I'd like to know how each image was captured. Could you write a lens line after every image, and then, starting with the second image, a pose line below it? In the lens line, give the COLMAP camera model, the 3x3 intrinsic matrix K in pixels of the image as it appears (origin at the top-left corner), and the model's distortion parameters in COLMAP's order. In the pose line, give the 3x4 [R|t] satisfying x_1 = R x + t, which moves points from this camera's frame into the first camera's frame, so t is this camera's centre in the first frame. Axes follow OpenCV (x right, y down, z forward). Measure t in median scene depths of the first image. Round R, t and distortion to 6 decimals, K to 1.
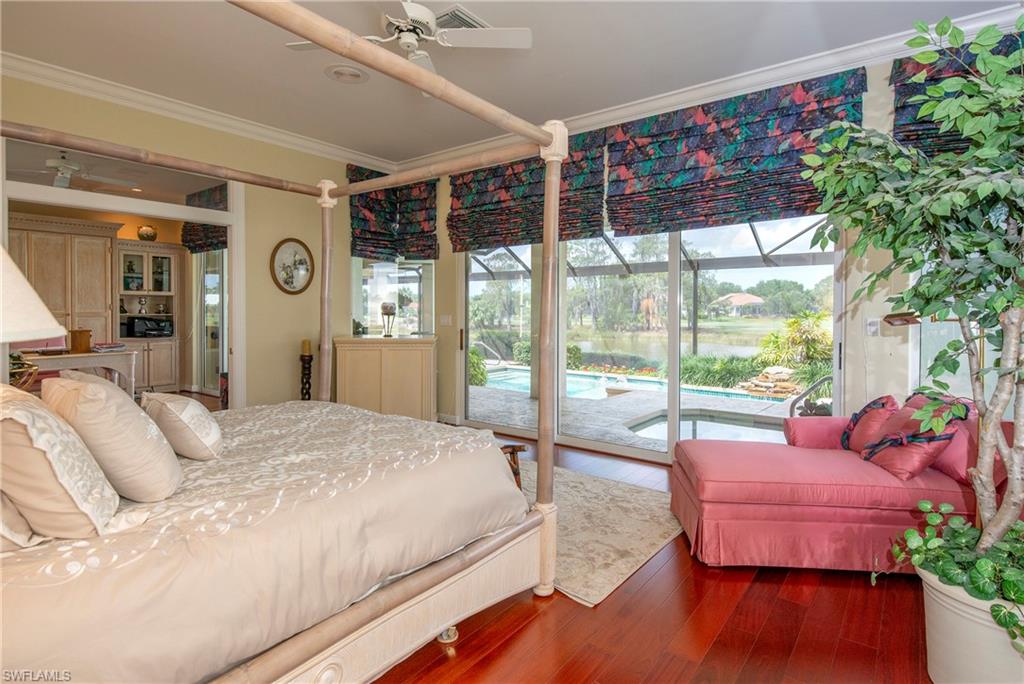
lens RADIAL K [[525.8, 0, 515.2], [0, 525.8, 326.4], [0, 0, 1]] dist [-0.002179, -0.000380]
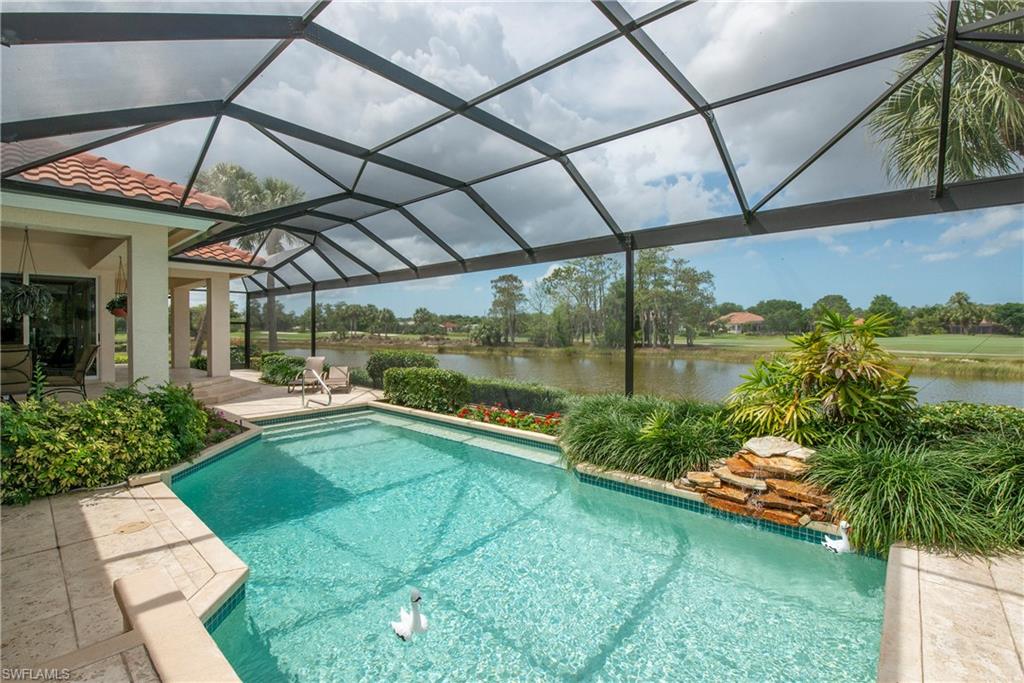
lens RADIAL K [[448.5, 0, 512.0], [0, 448.5, 341.5], [0, 0, 1]] dist [-0.003191, -0.000729]
pose [[0.997441, -0.002436, -0.071449, 0.061658], [0.002172, 0.999991, -0.003774, -0.000989], [0.071458, 0.003609, 0.997437, 0.122585]]
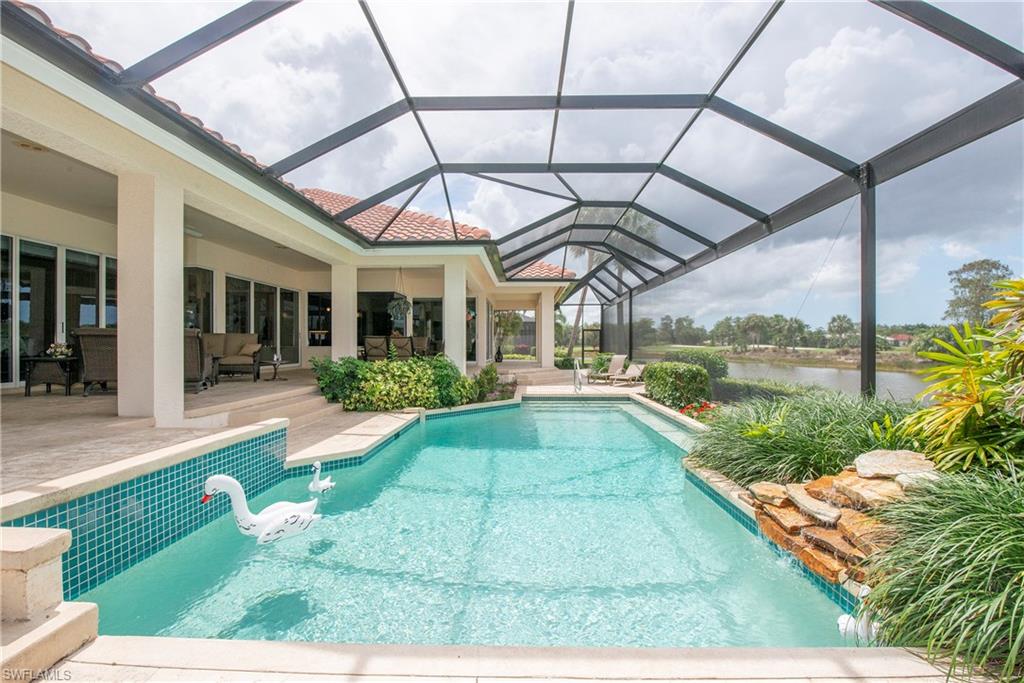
lens RADIAL K [[449.5, 0, 515.3], [0, 449.5, 347.6], [0, 0, 1]] dist [-0.019011, -0.000495]
pose [[0.587969, -0.002180, -0.808881, 0.113962], [-0.018849, 0.999688, -0.016395, 0.006466], [0.808664, 0.024886, 0.587744, 0.145168]]
